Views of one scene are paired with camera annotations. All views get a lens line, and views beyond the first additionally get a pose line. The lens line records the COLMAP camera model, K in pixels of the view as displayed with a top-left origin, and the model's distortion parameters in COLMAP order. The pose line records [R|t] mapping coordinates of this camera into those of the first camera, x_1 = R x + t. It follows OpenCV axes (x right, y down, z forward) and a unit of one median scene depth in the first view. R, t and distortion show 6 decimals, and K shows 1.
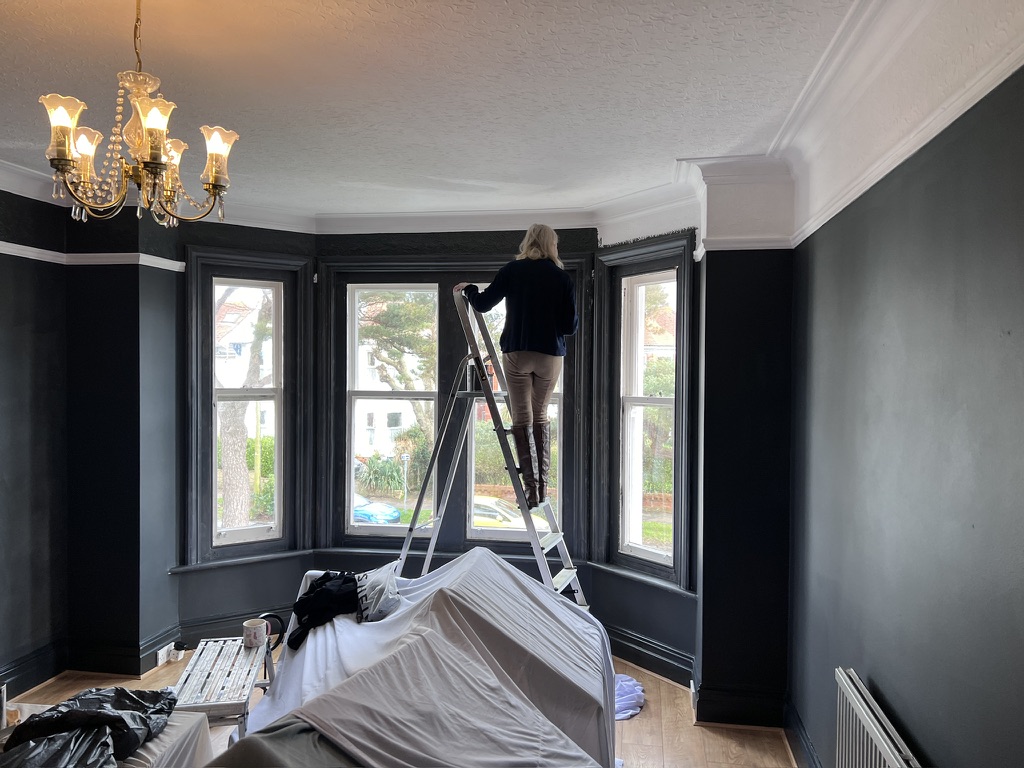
lens RADIAL K [[765.8, 0, 513.1], [0, 765.8, 383.5], [0, 0, 1]] dist [0.030973, -0.043828]
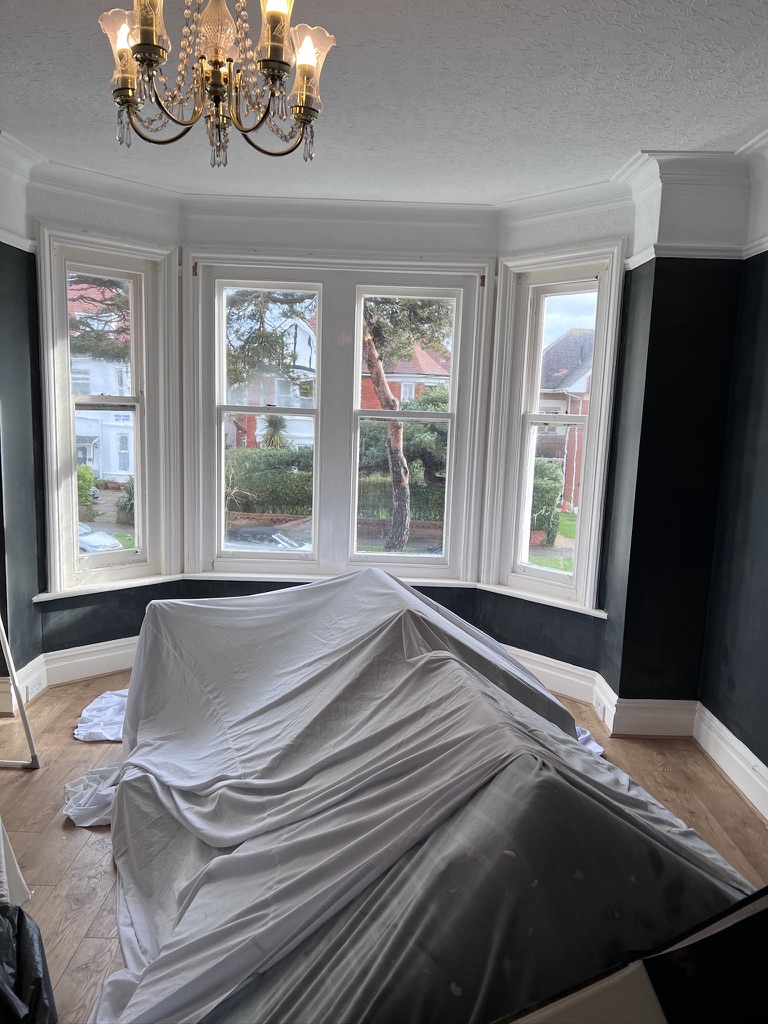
lens RADIAL K [[765.8, 0, 380.6], [0, 765.8, 516.1], [0, 0, 1]] dist [0.030973, -0.043828]
pose [[0.986204, 0.000170, 0.165536, -0.442182], [-0.022400, 0.990939, 0.132429, 0.045637], [-0.164014, -0.134310, 0.977272, 0.170471]]
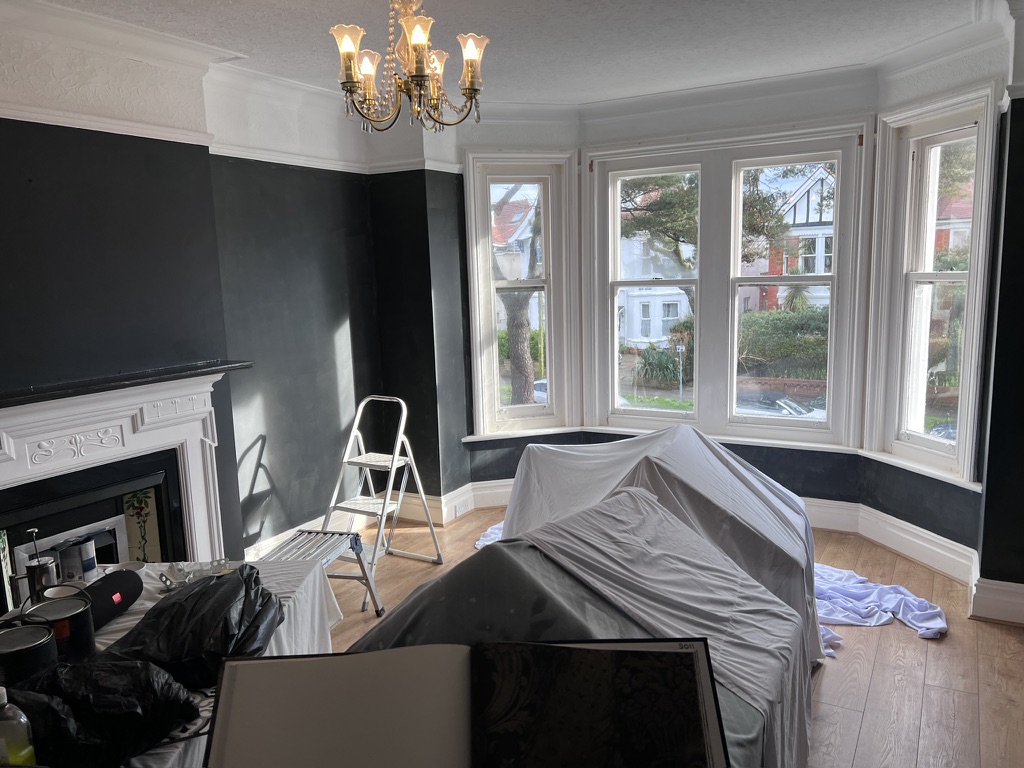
lens RADIAL K [[765.8, 0, 518.4], [0, 765.8, 386.8], [0, 0, 1]] dist [0.030973, -0.043828]
pose [[0.938715, 0.015290, -0.344354, 0.067029], [0.034141, 0.989979, 0.137026, 0.018425], [0.342998, -0.140385, 0.928786, -0.071421]]
